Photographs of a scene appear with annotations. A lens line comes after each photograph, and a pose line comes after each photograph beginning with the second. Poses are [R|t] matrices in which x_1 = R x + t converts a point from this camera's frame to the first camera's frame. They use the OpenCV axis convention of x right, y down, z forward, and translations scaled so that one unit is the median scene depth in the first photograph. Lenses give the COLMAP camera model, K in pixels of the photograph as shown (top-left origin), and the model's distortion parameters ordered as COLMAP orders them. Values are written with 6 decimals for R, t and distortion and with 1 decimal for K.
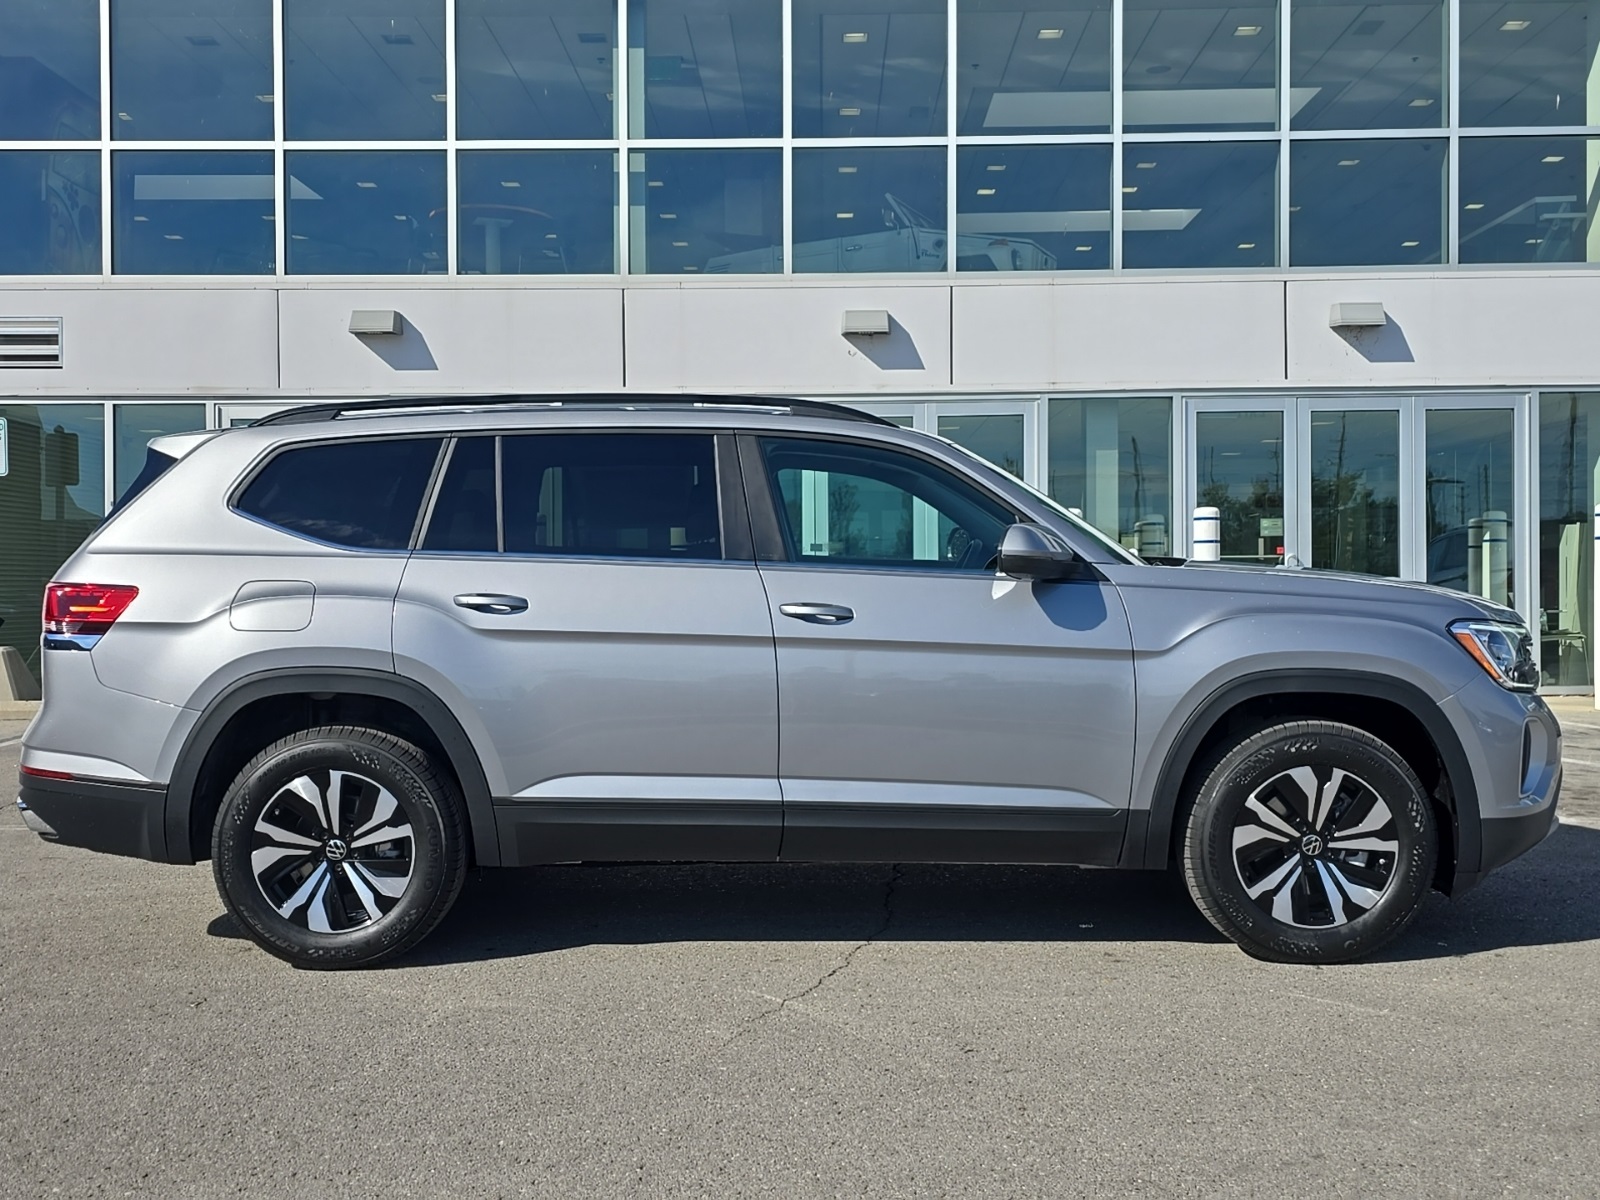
lens RADIAL K [[1653.7, 0, 800.0], [0, 1653.7, 600.0], [0, 0, 1]] dist [0.093949, -0.164889]
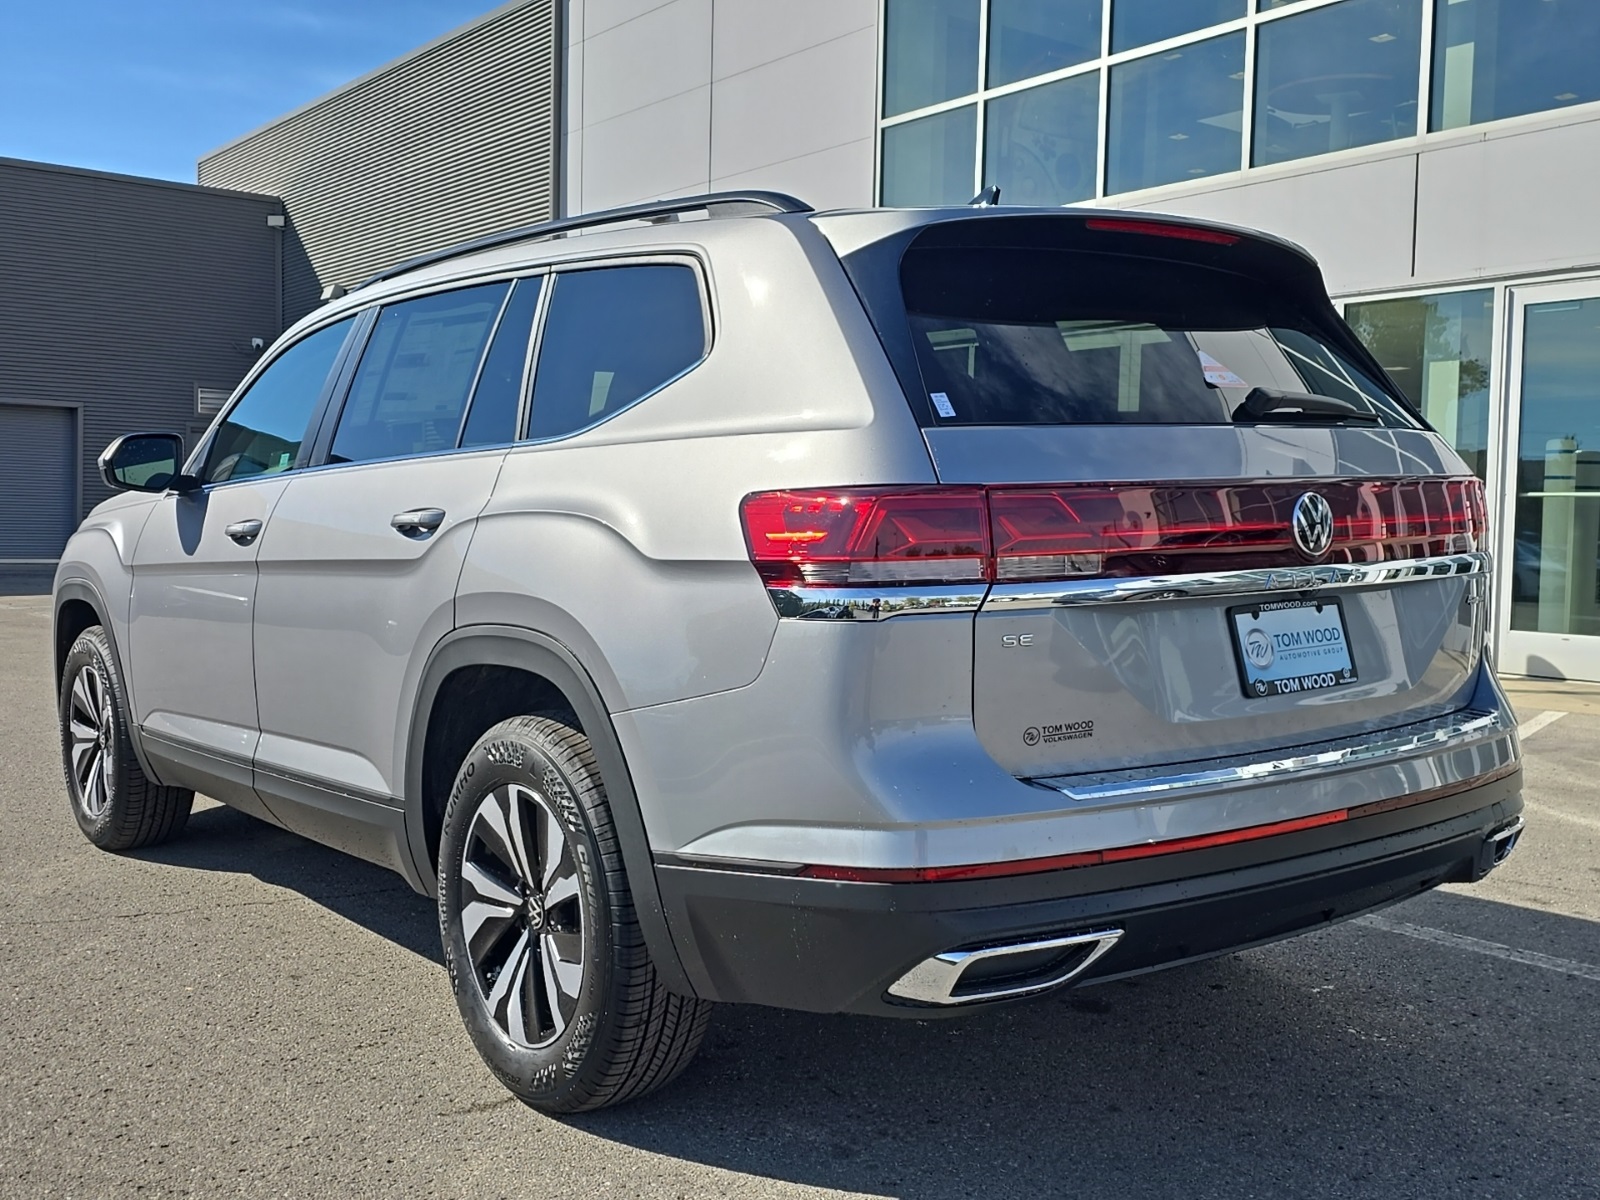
lens RADIAL K [[1653.7, 0, 800.0], [0, 1653.7, 600.0], [0, 0, 1]] dist [0.093949, -0.164889]
pose [[0.611629, 0.053980, -0.789301, 0.358954], [-0.026726, 0.998510, 0.047578, -0.002315], [0.790693, -0.008005, 0.612160, 0.264657]]
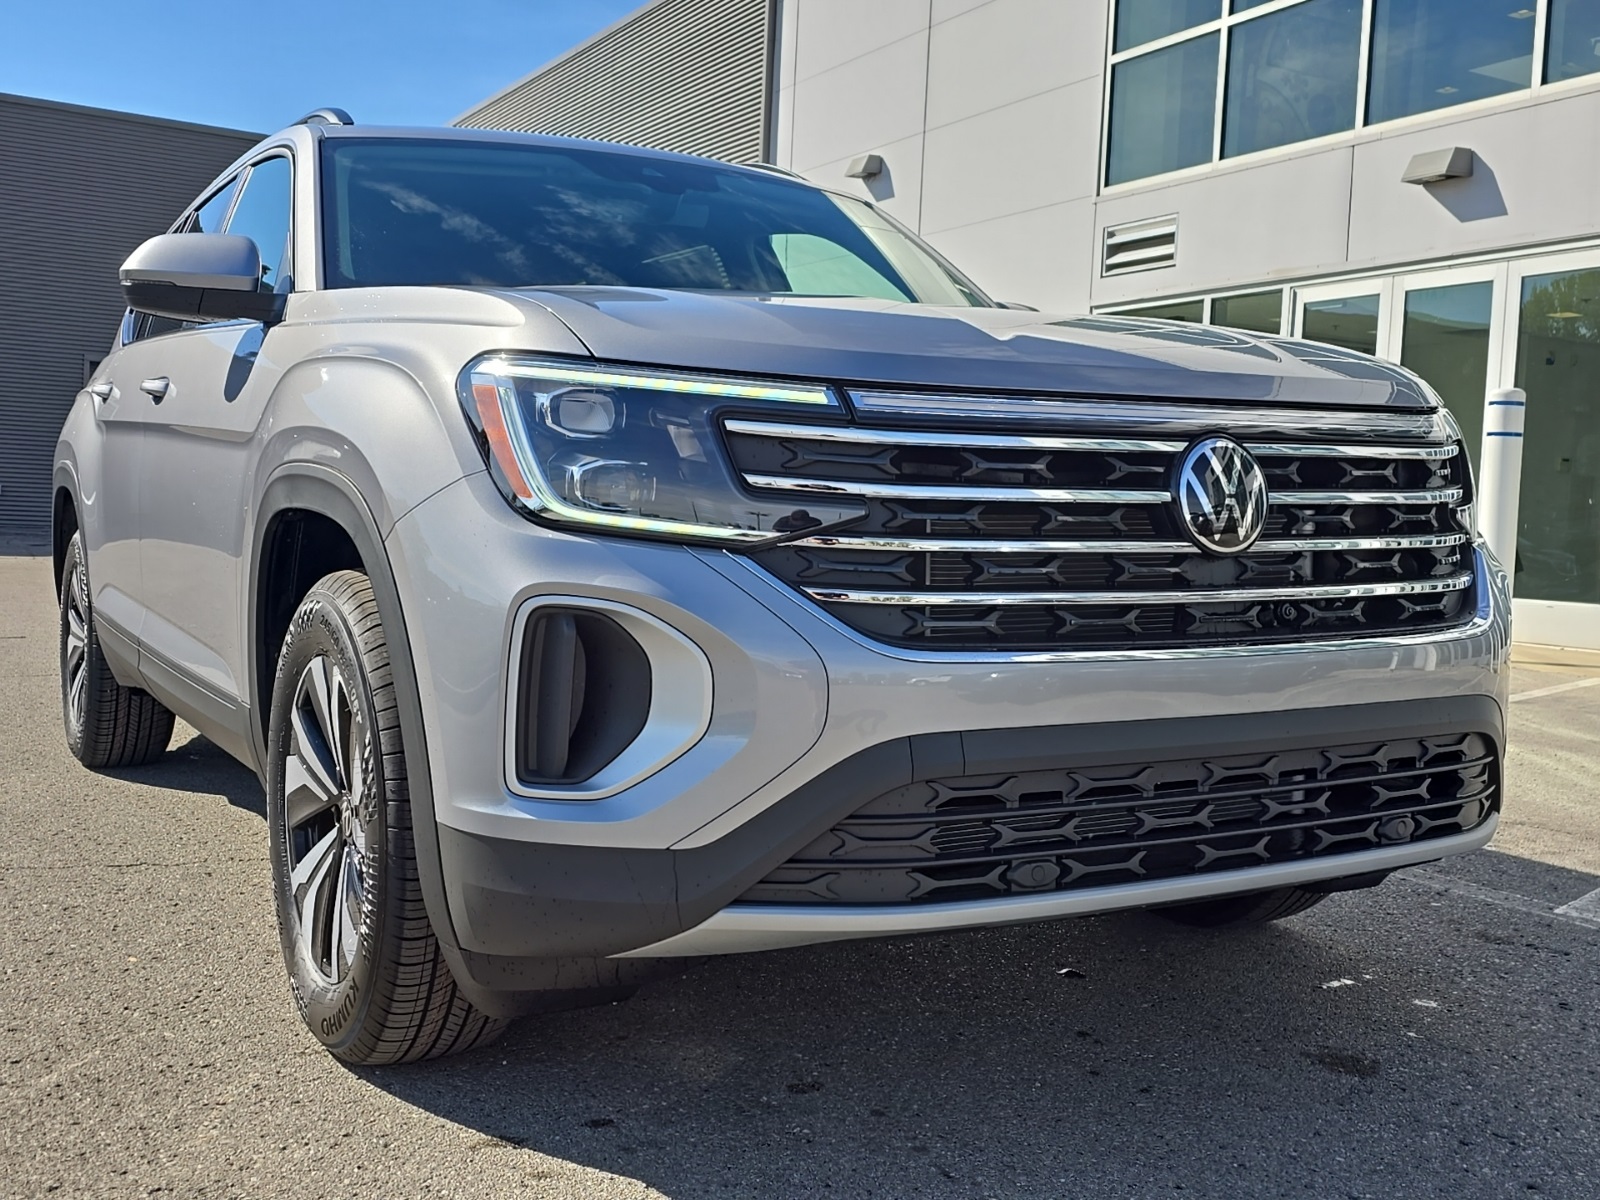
lens RADIAL K [[1653.7, 0, 800.0], [0, 1653.7, 600.0], [0, 0, 1]] dist [0.093949, -0.164889]
pose [[0.500657, 0.069191, -0.862876, 0.301907], [-0.050874, 0.997429, 0.050462, 0.018267], [0.864149, 0.018633, 0.502890, 0.322333]]
